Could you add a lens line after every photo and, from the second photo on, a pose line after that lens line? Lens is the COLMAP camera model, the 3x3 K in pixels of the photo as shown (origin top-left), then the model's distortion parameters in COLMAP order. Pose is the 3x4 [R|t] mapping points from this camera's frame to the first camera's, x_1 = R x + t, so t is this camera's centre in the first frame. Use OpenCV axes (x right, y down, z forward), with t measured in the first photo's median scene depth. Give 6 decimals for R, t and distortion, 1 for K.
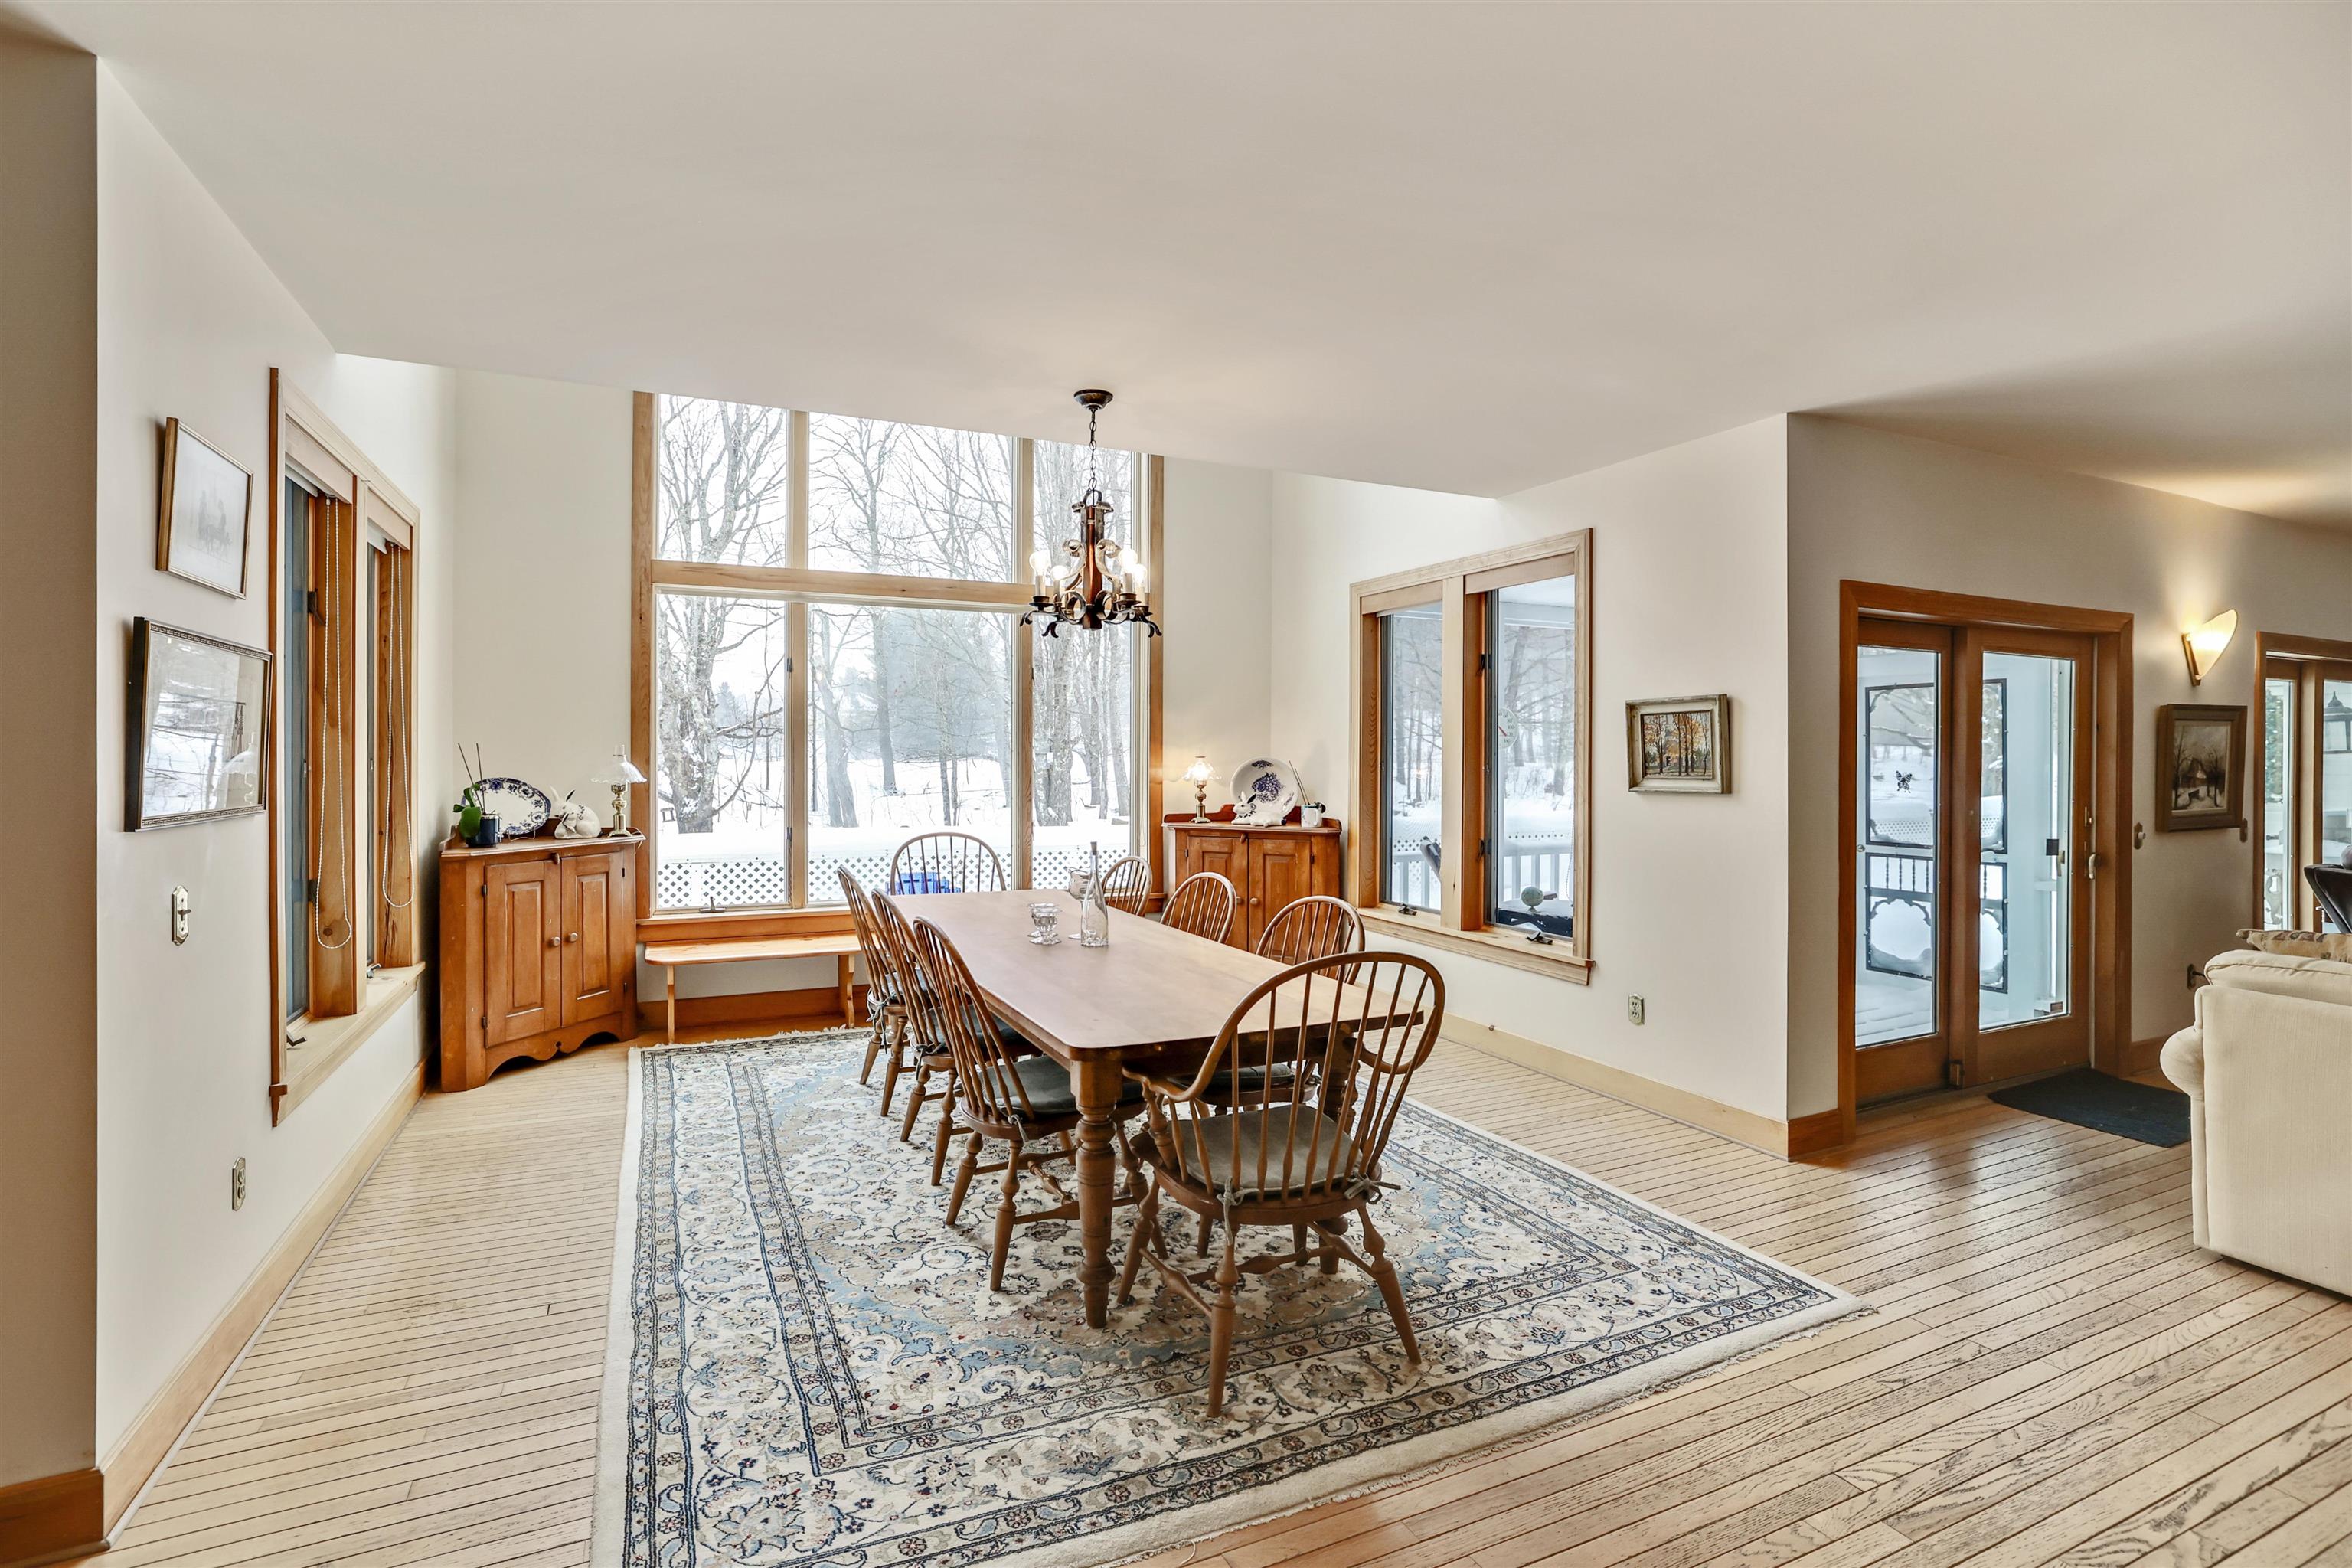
lens RADIAL K [[1042.6, 0, 974.4], [0, 1042.6, 733.6], [0, 0, 1]] dist [-0.003155, -0.000411]
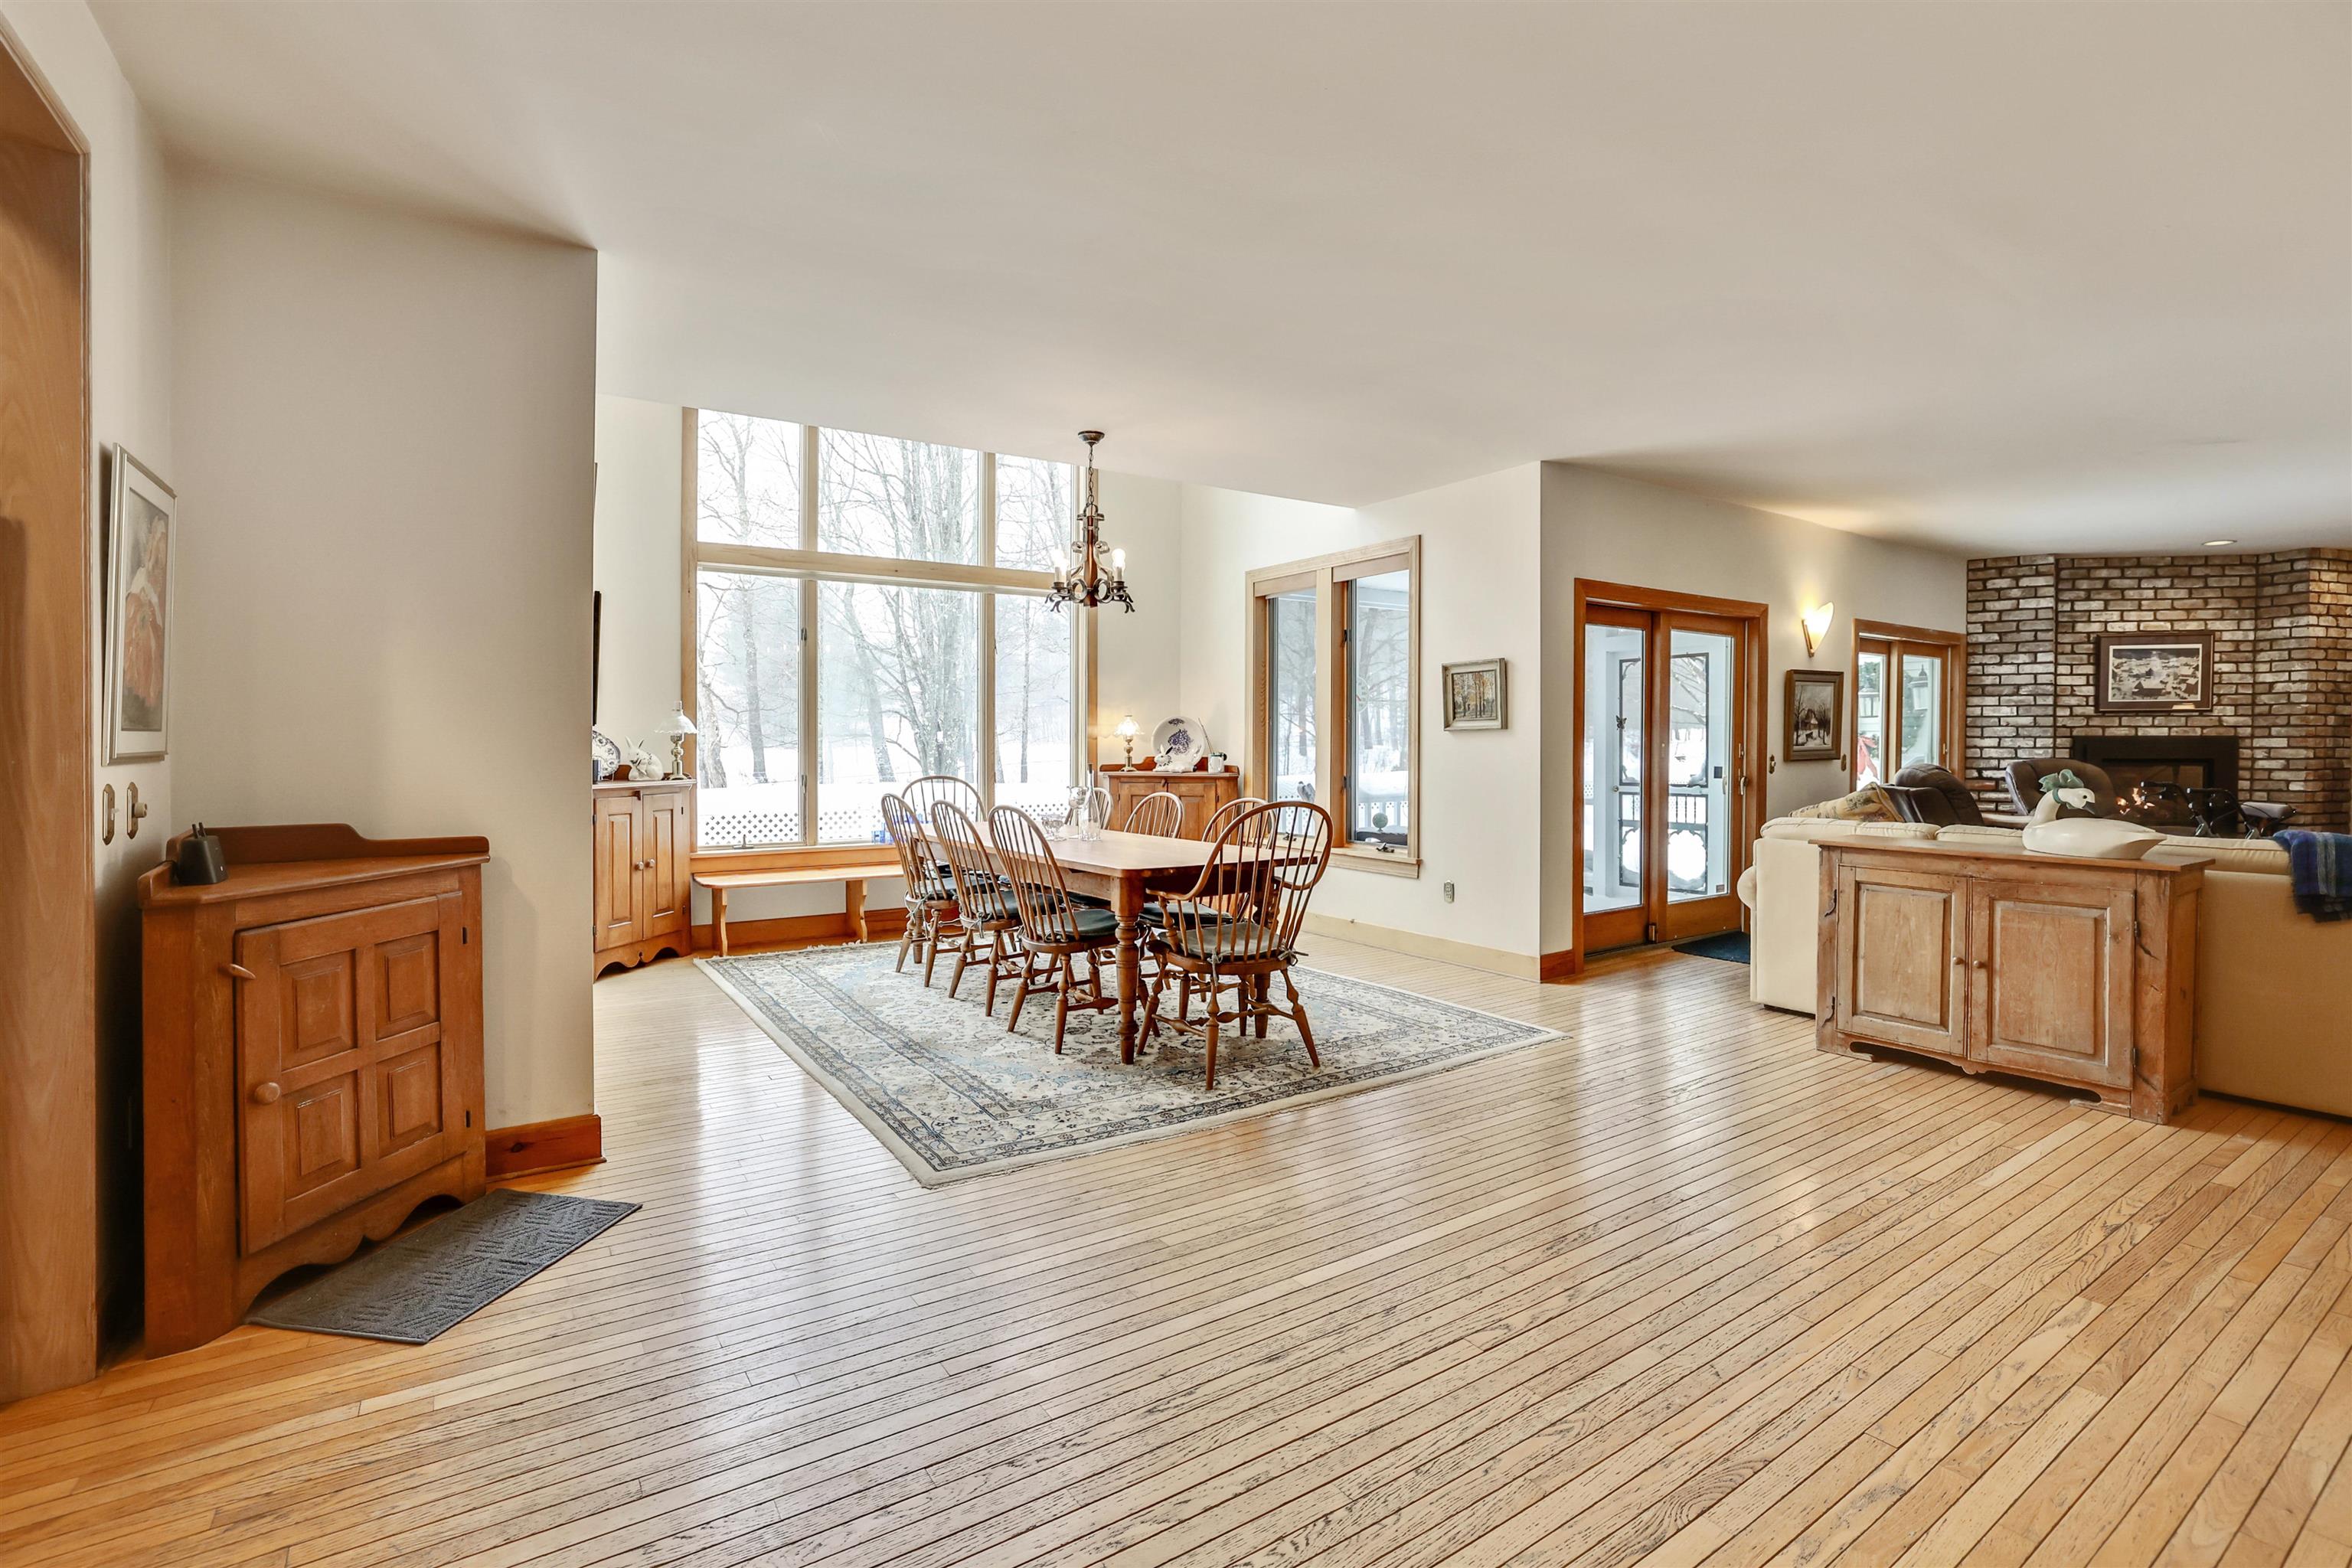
lens RADIAL K [[1056.9, 0, 1176.0], [0, 1056.9, 784.0], [0, 0, 1]] dist [0.011961, -0.000022]
pose [[0.954556, -0.035173, 0.295948, -0.136145], [0.014642, 0.997347, 0.071308, 0.022860], [-0.297671, -0.063734, 0.952539, -0.251284]]
